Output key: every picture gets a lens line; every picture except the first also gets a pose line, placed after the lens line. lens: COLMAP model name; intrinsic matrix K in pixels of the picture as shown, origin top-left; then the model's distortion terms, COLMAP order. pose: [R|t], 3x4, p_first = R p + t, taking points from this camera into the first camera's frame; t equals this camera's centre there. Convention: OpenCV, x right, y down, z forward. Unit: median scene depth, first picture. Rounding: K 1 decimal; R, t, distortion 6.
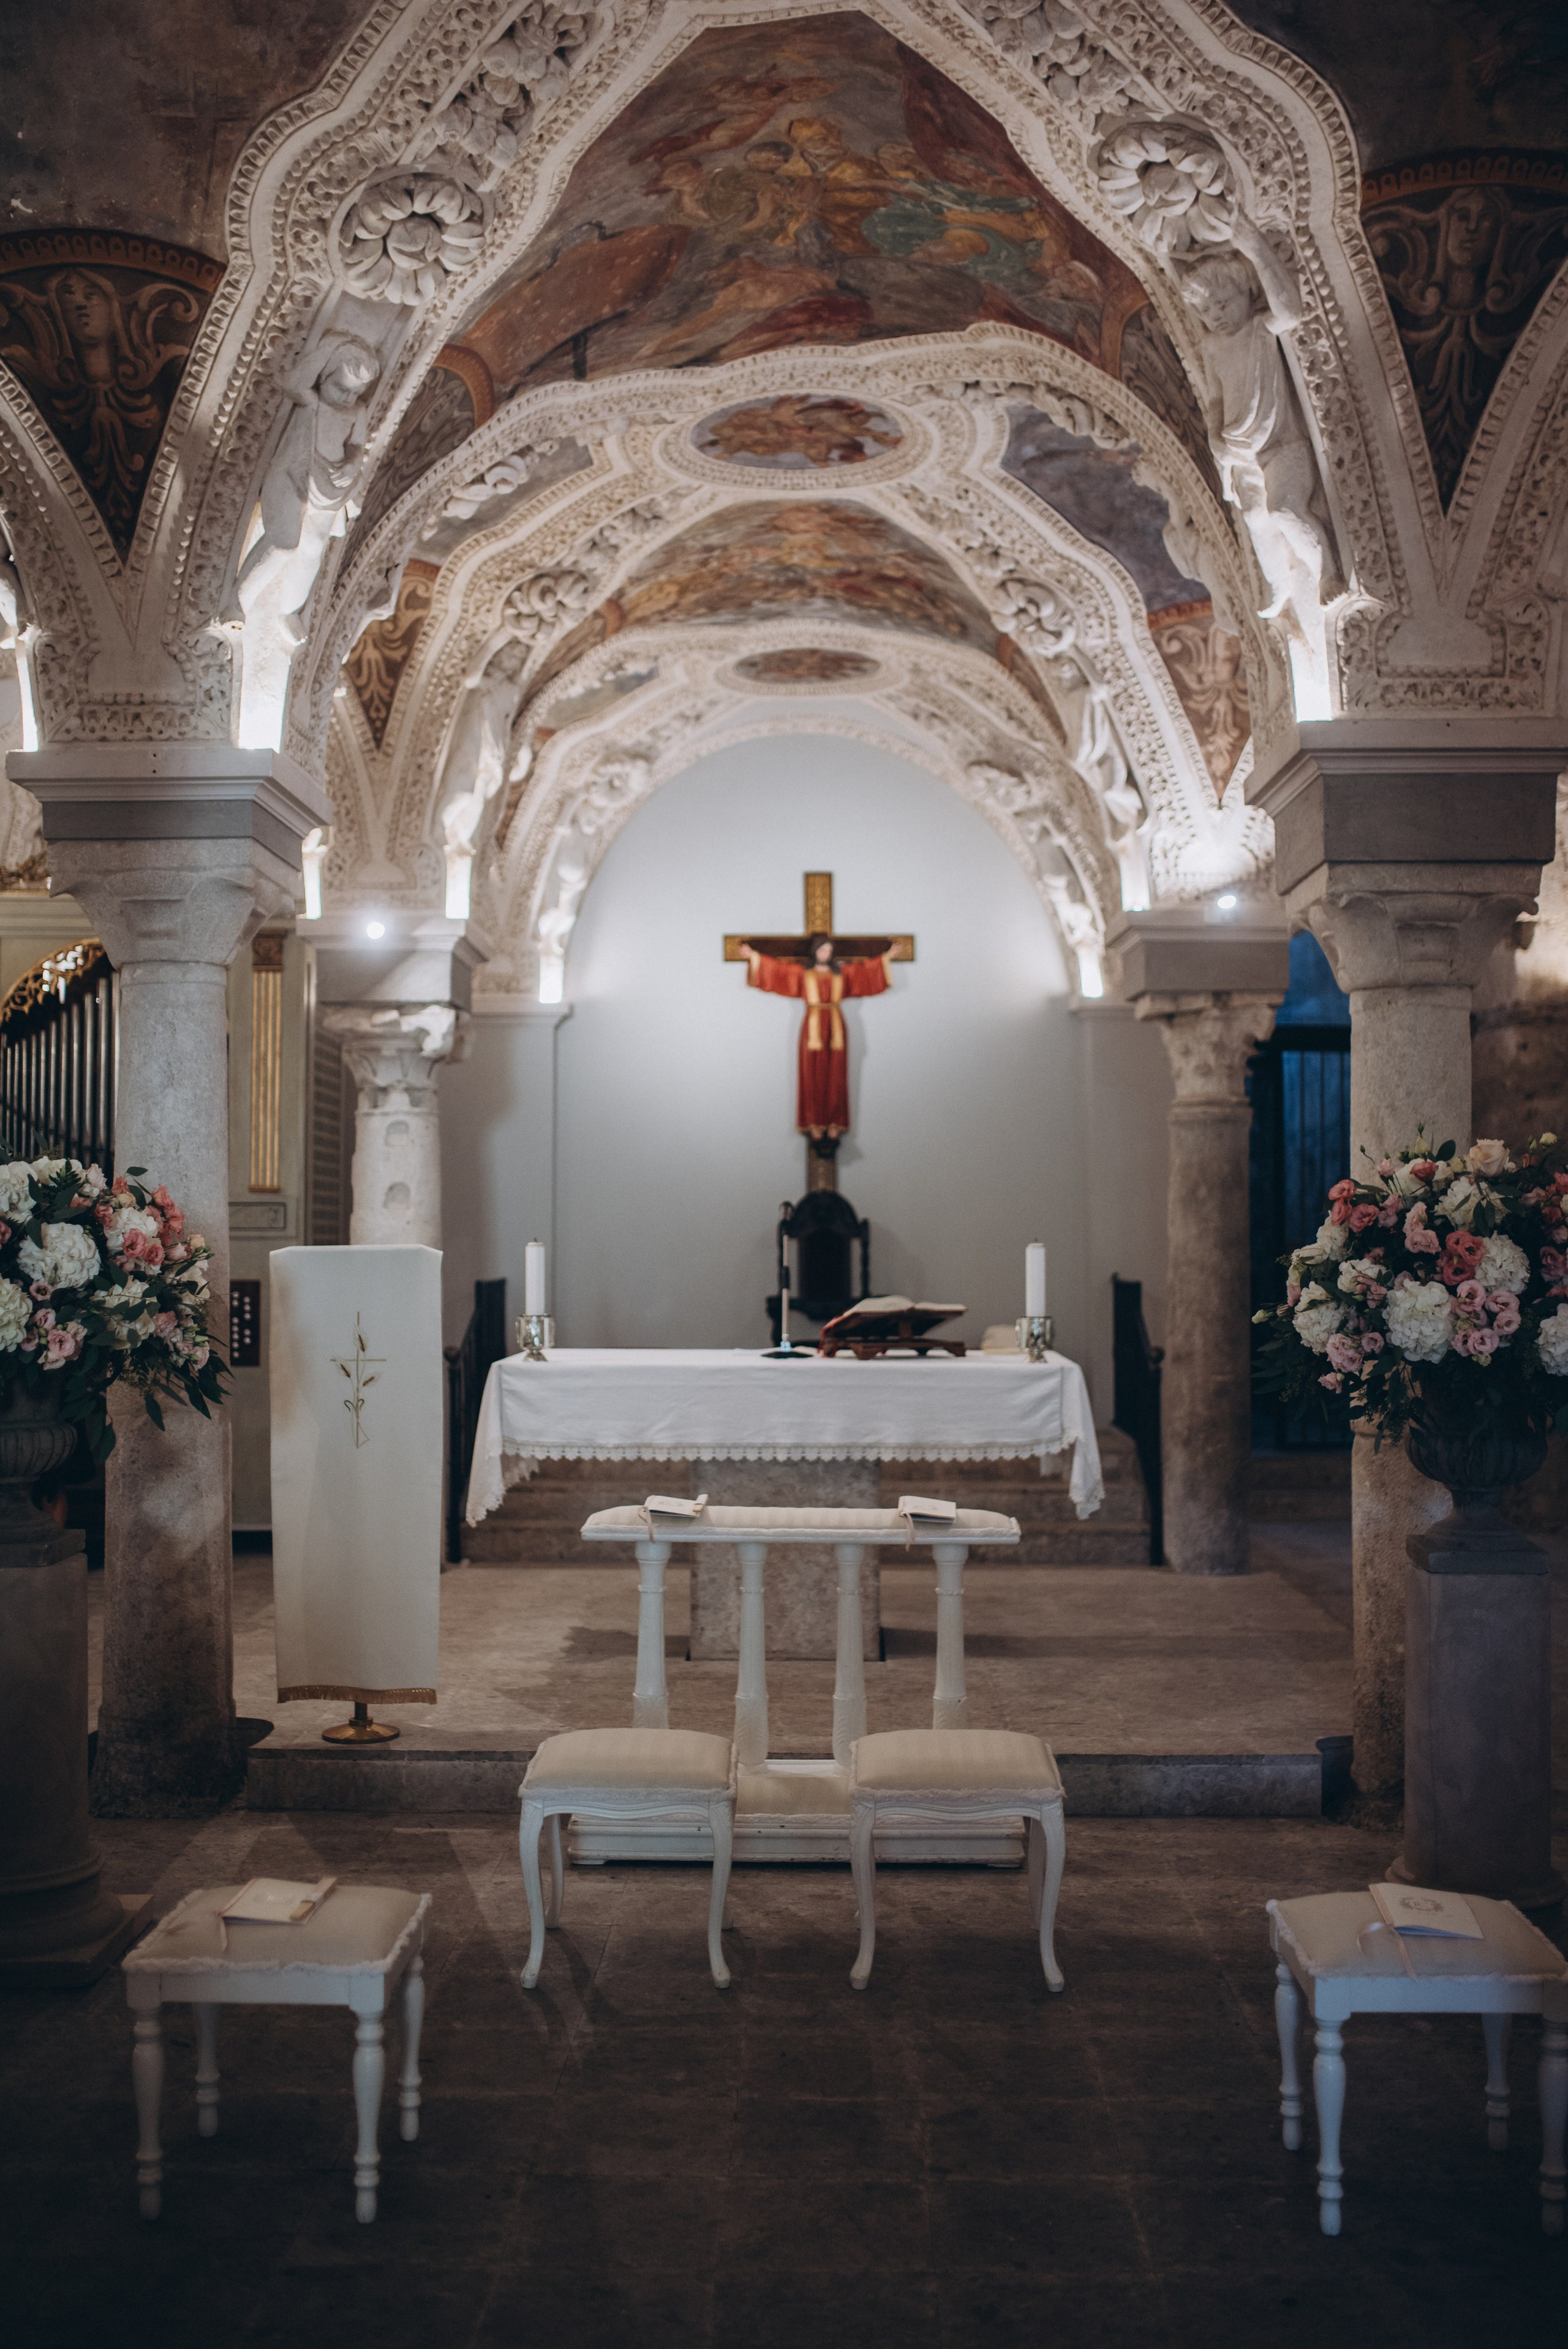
lens RADIAL K [[2295.0, 0, 784.3], [0, 2295.0, 1177.2], [0, 0, 1]] dist [-0.071440, 0.000000]
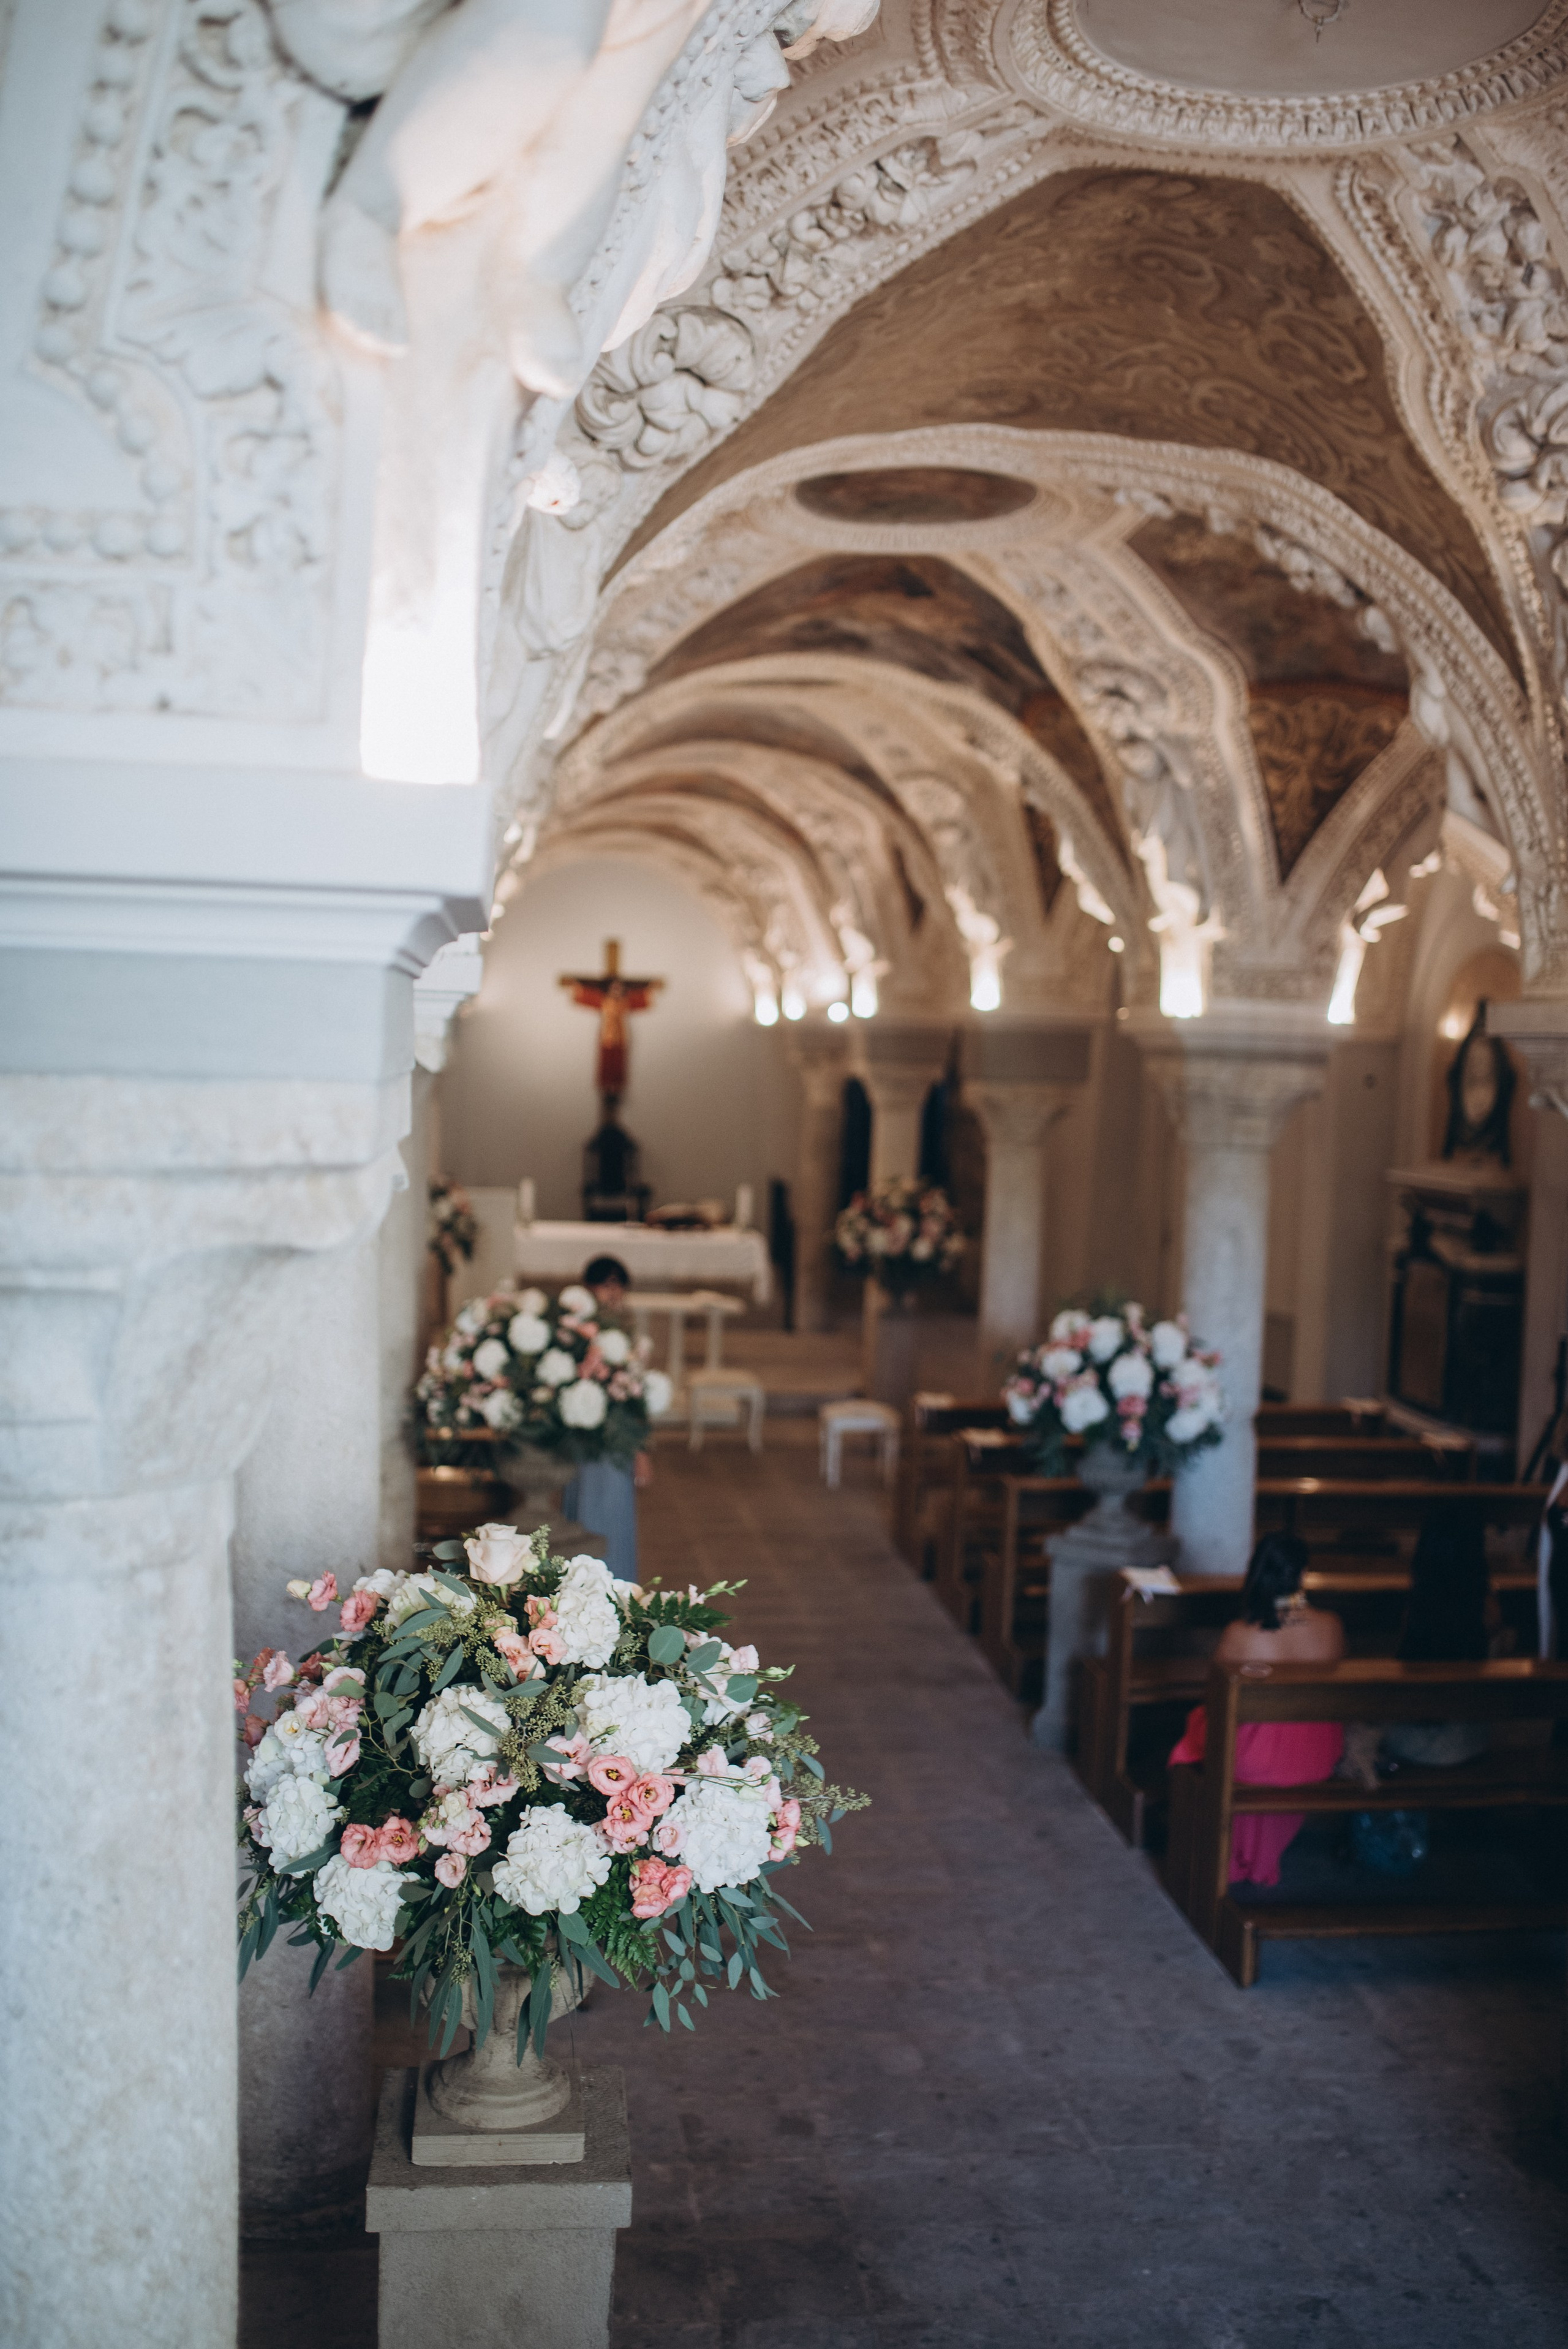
lens RADIAL K [[2294.7, 0, 782.5], [0, 2294.7, 1174.4], [0, 0, 1]] dist [-0.071440, 0.000000]
pose [[0.987453, 0.027178, 0.155557, -0.185617], [-0.039255, 0.996403, 0.075096, -0.138282], [-0.152956, -0.080261, 0.984968, -1.112161]]
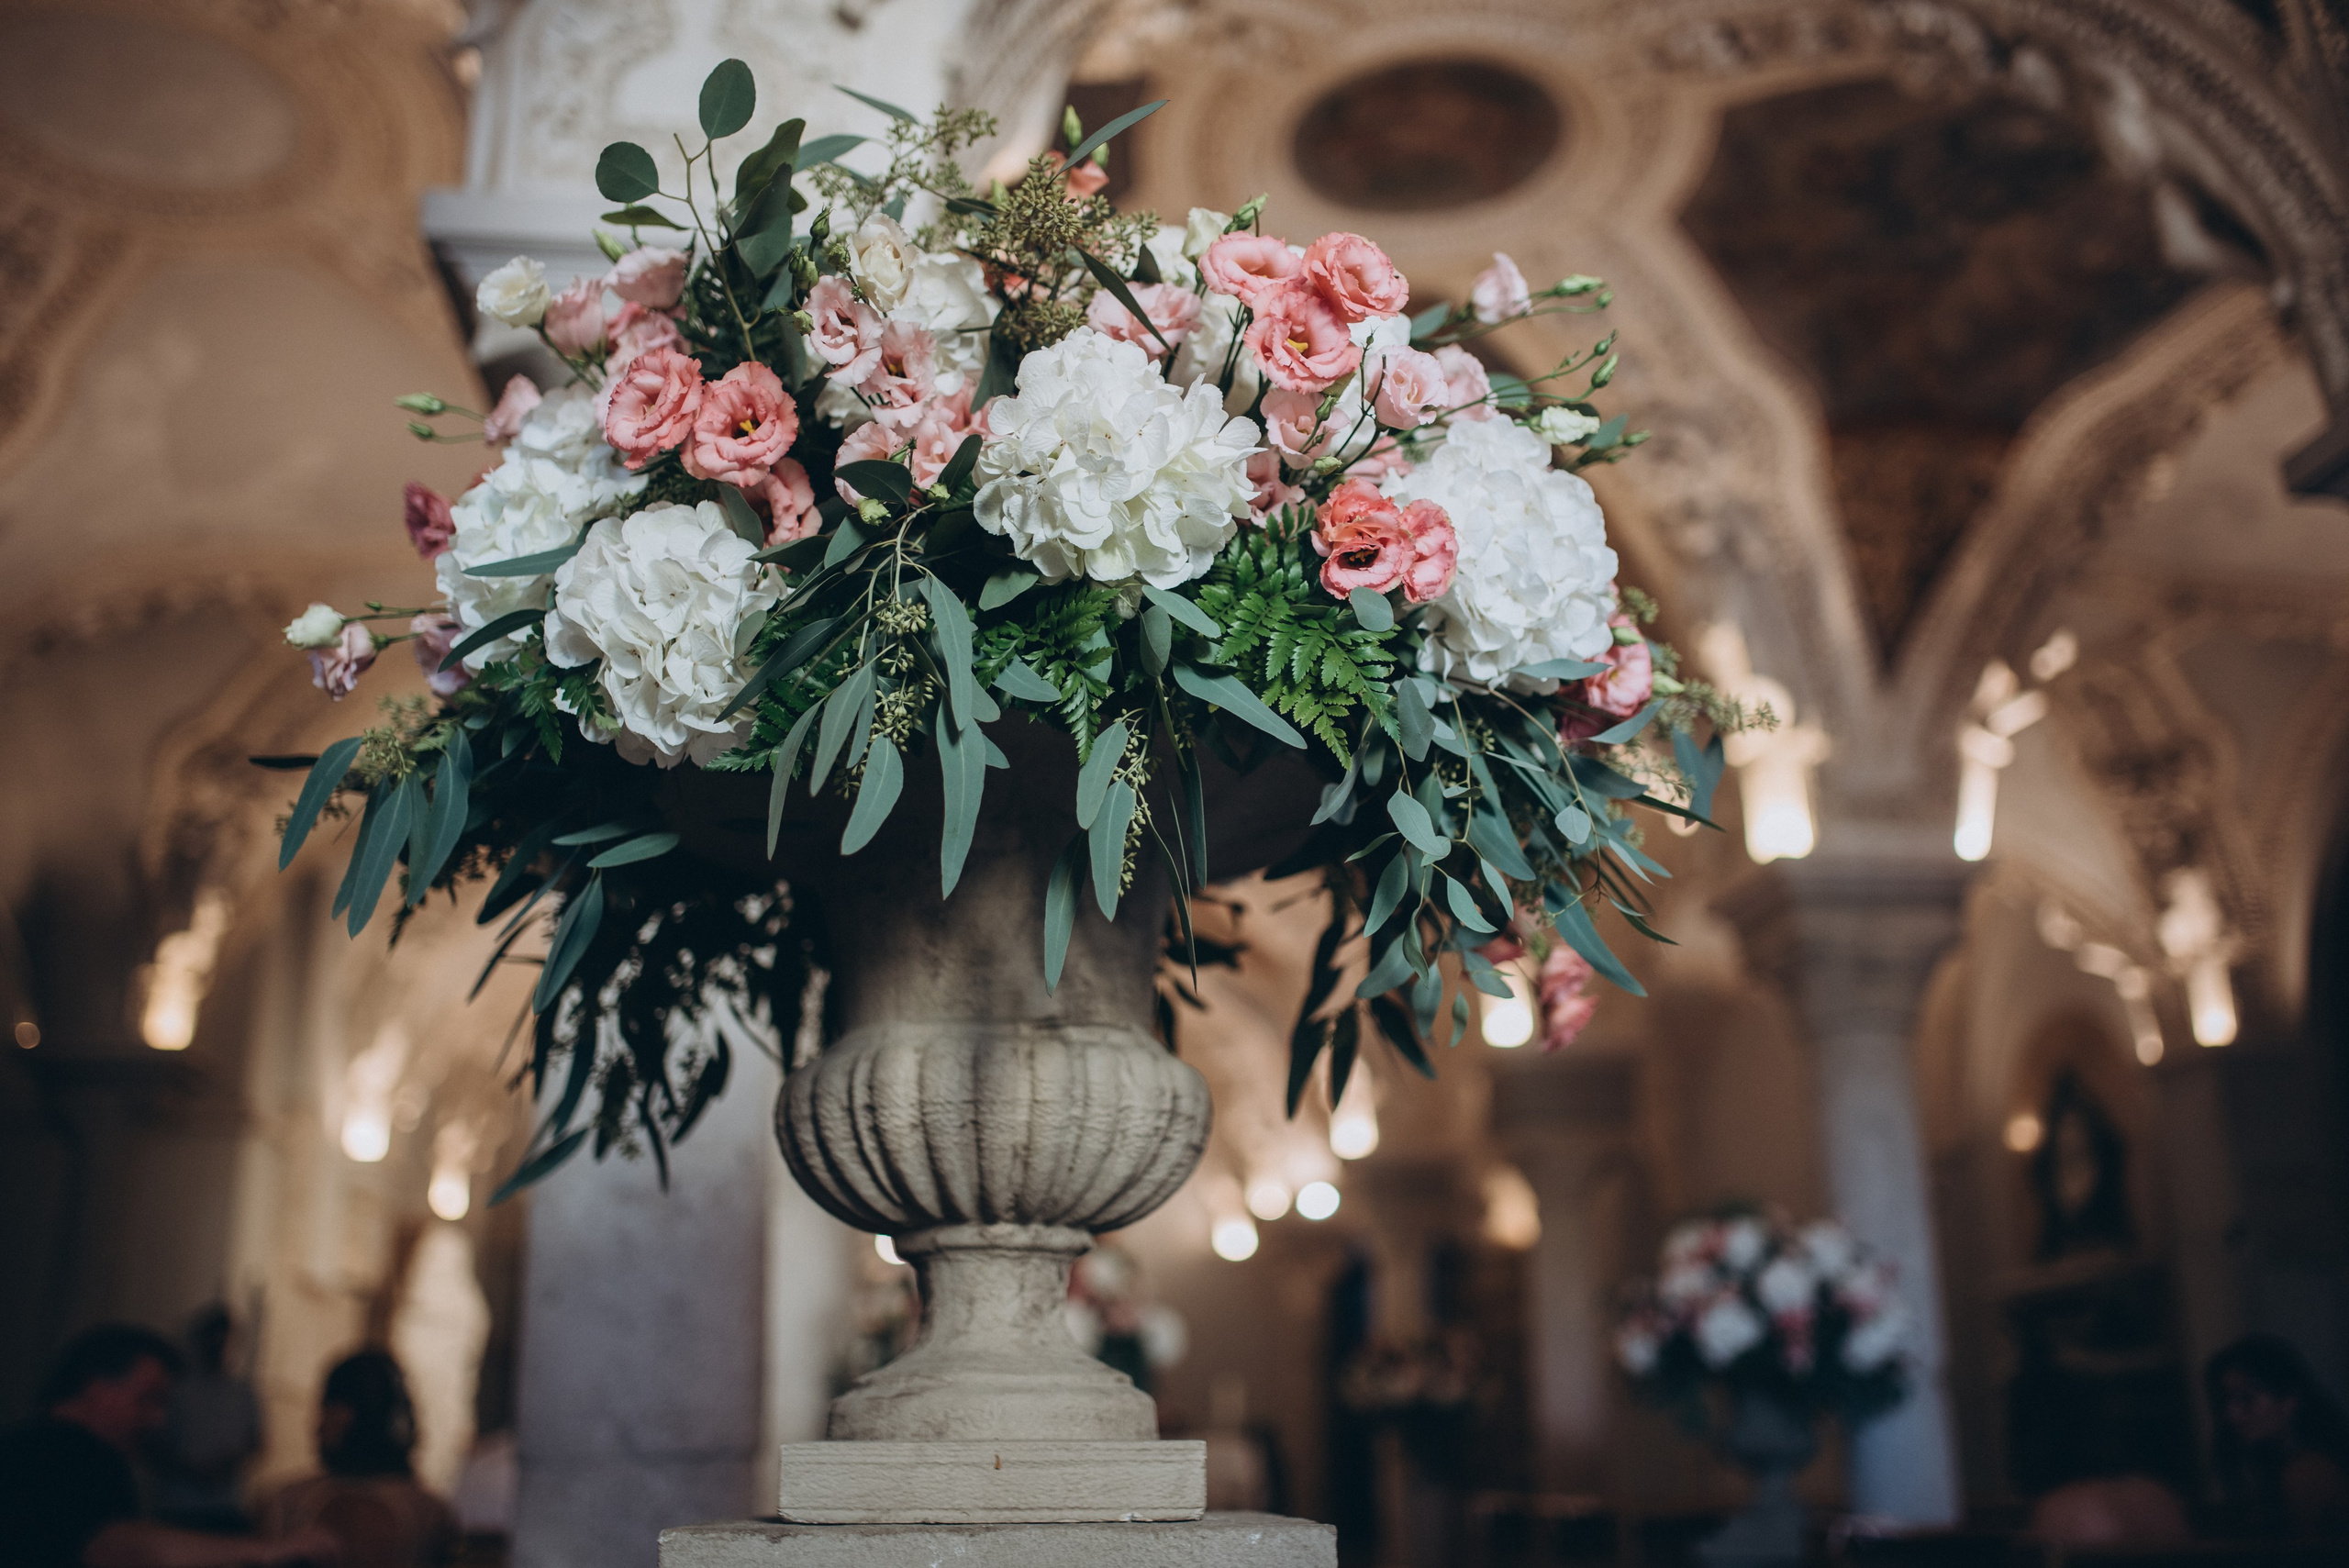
lens RADIAL K [[2294.9, 0, 1174.8], [0, 2294.9, 784.3], [0, 0, 1]] dist [-0.071440, 0.000000]
pose [[0.991333, 0.028975, 0.128138, -0.177823], [0.007965, 0.960323, -0.278777, 0.060058], [-0.131132, 0.277381, 0.951769, -0.897296]]
